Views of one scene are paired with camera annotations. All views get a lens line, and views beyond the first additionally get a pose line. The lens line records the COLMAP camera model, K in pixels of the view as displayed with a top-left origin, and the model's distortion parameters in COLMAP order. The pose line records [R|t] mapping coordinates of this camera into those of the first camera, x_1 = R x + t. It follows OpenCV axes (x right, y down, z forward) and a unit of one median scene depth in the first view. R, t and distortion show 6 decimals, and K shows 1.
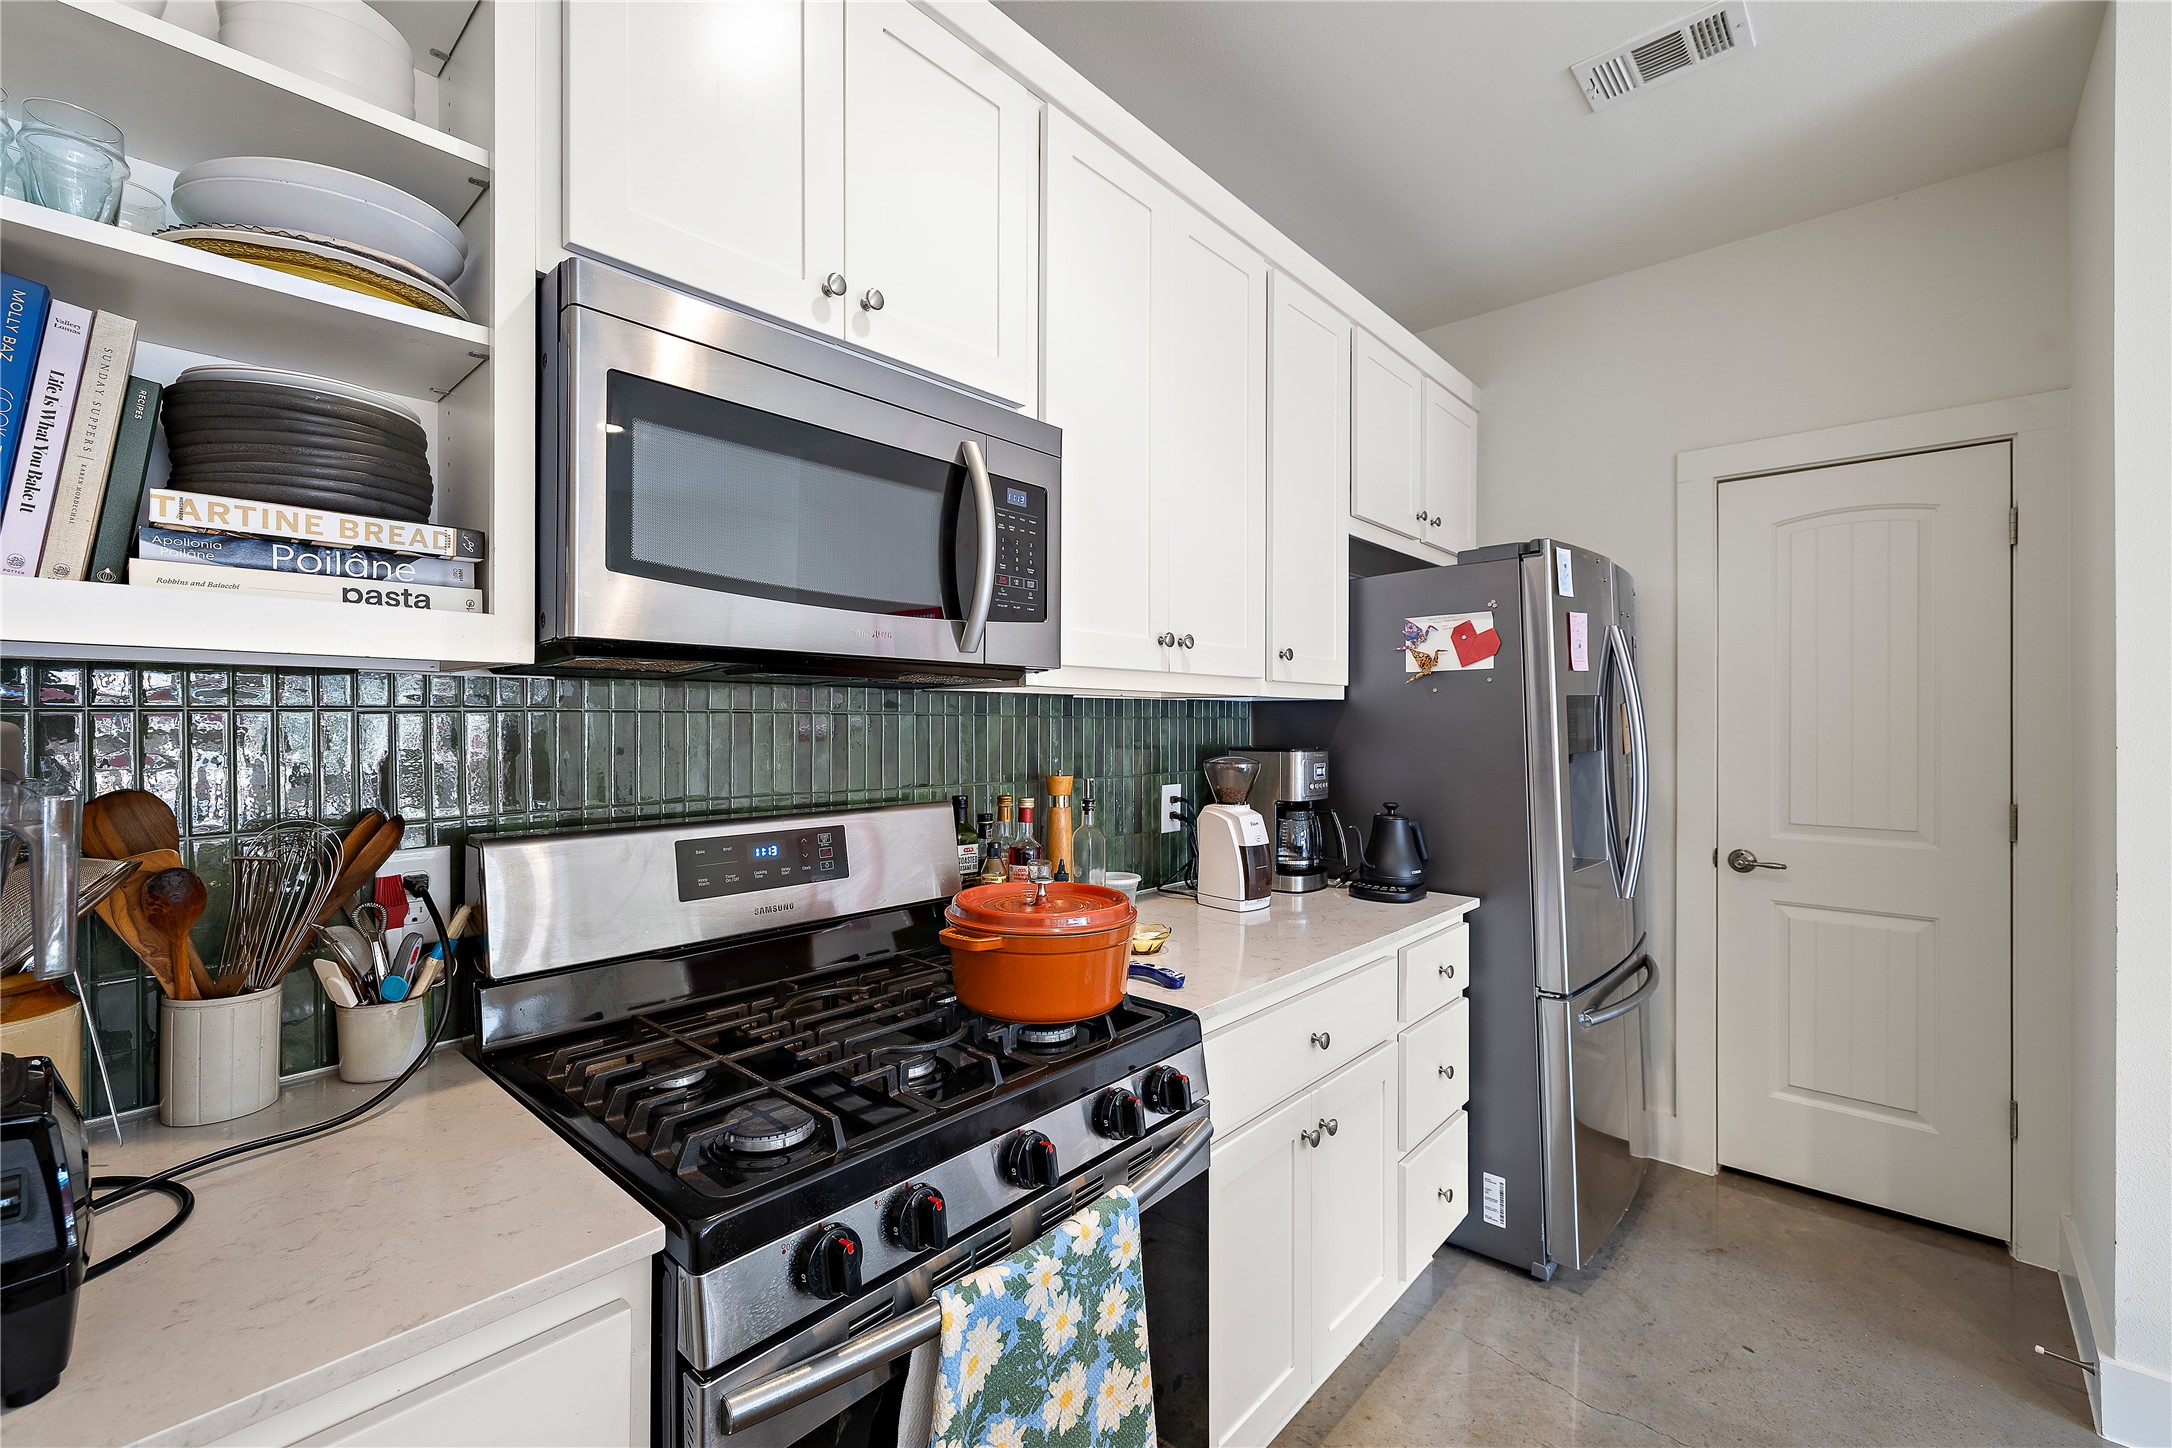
lens RADIAL K [[941.6, 0, 1084.5], [0, 941.6, 720.6], [0, 0, 1]] dist [-0.000675, -0.000005]
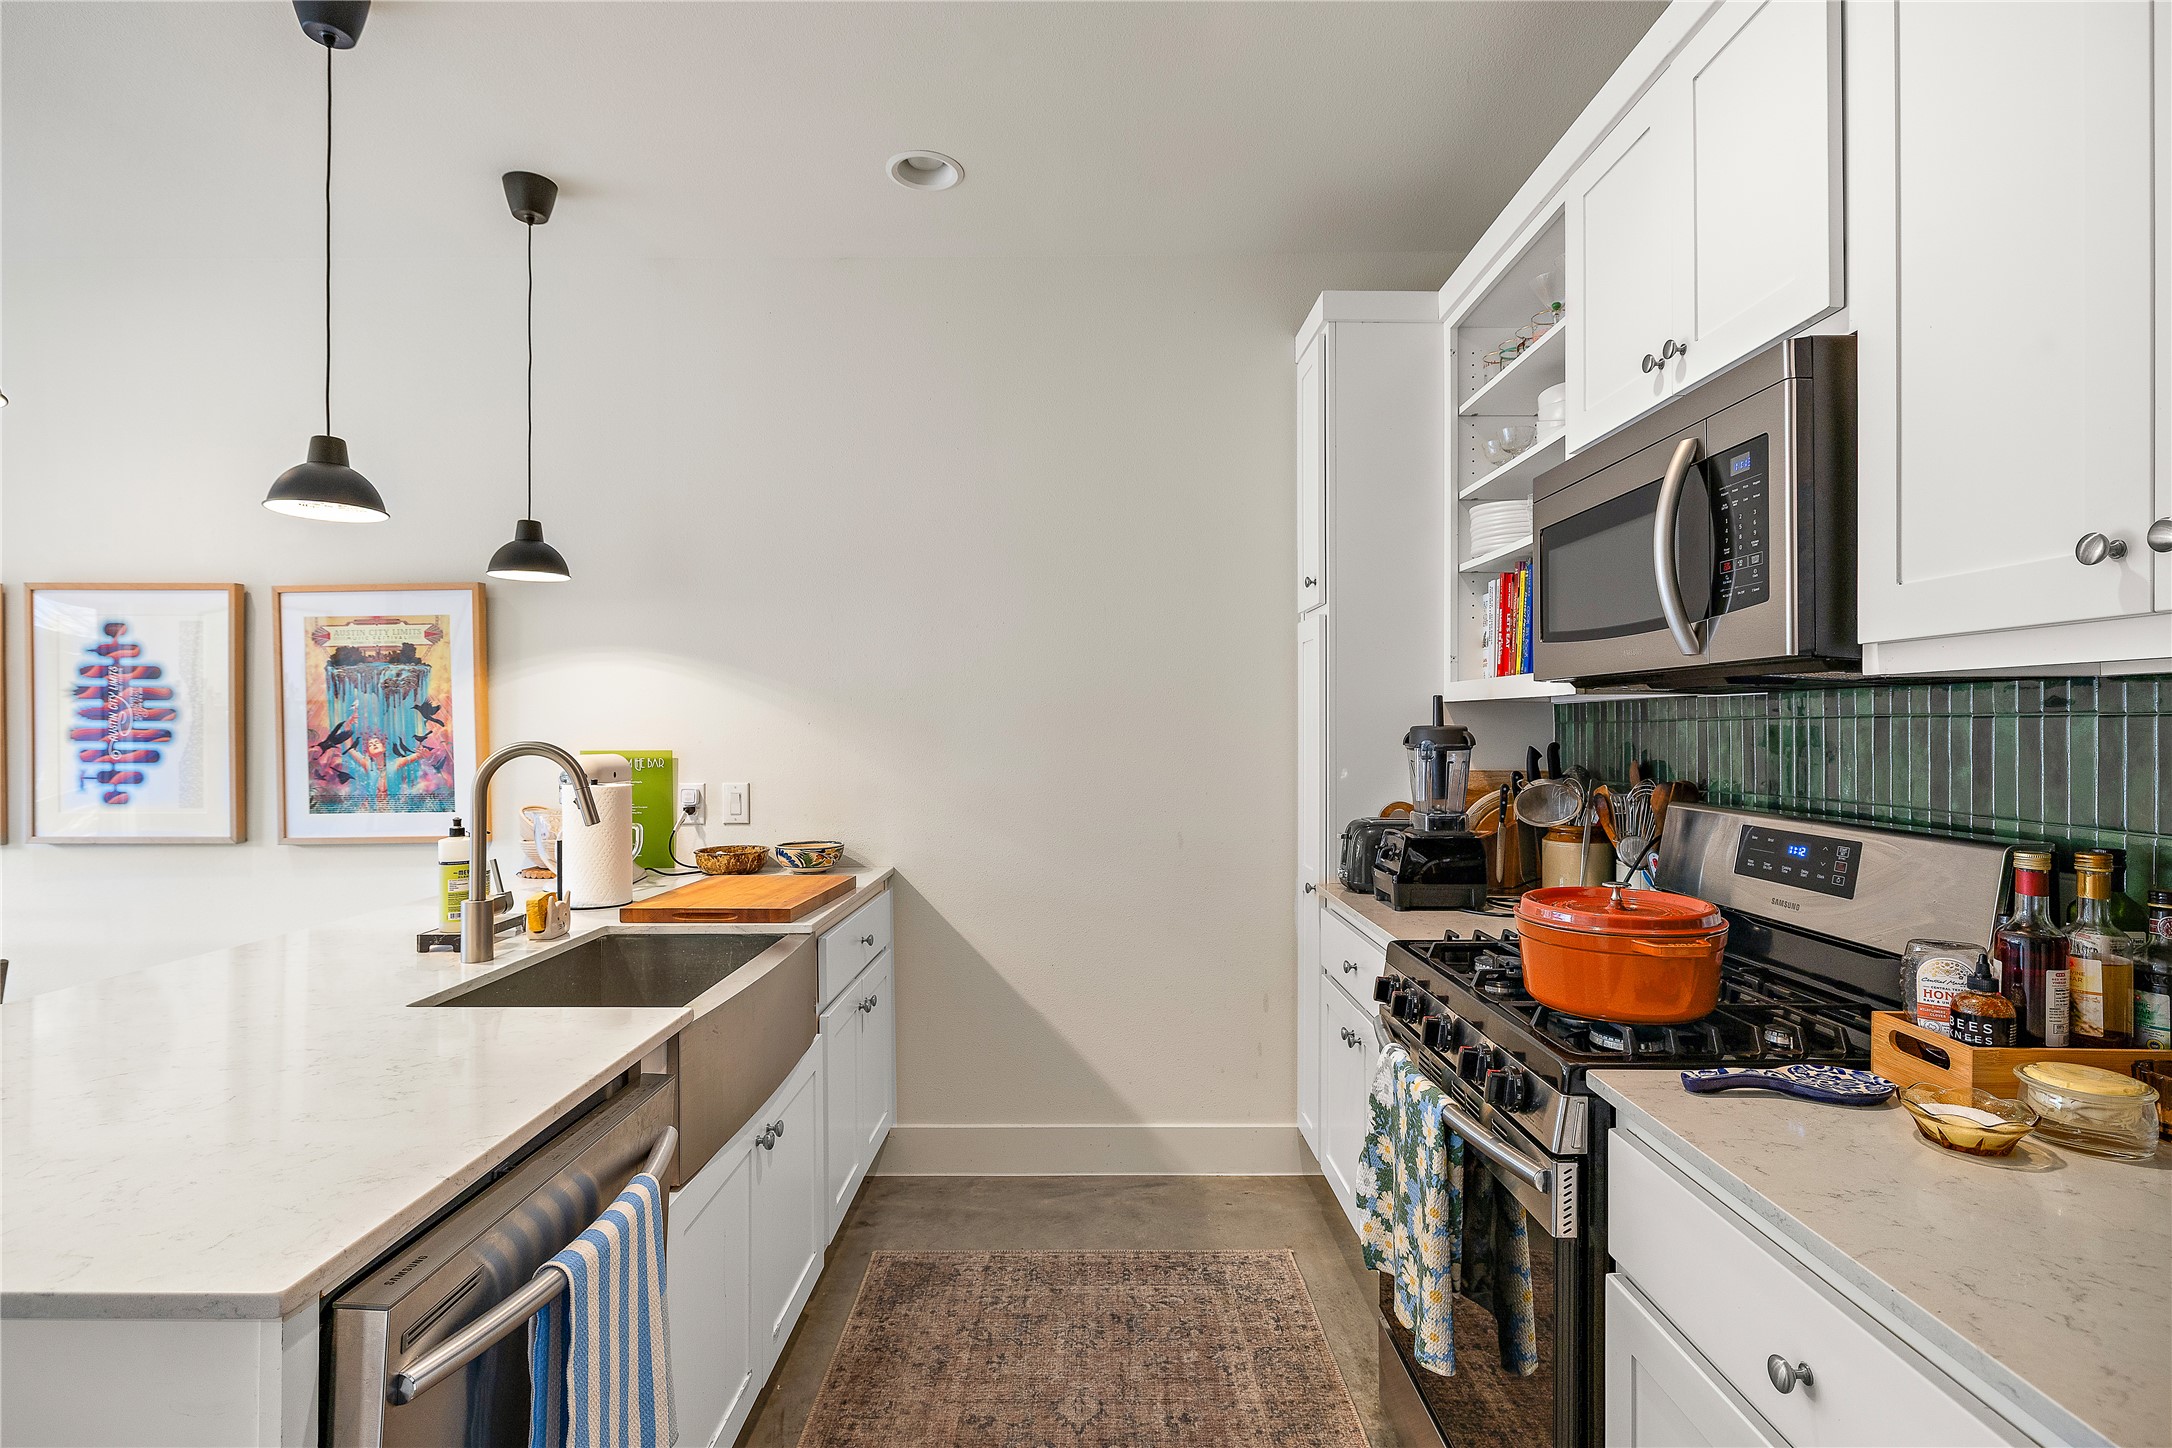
lens RADIAL K [[1040.5, 0, 1082.4], [0, 1040.5, 727.1], [0, 0, 1]] dist [-0.021869, -0.000358]
pose [[-0.754064, -0.004255, -0.656787, 0.978276], [-0.002621, 0.999991, -0.003470, 0.007021], [0.656796, -0.000895, -0.754068, 1.292895]]
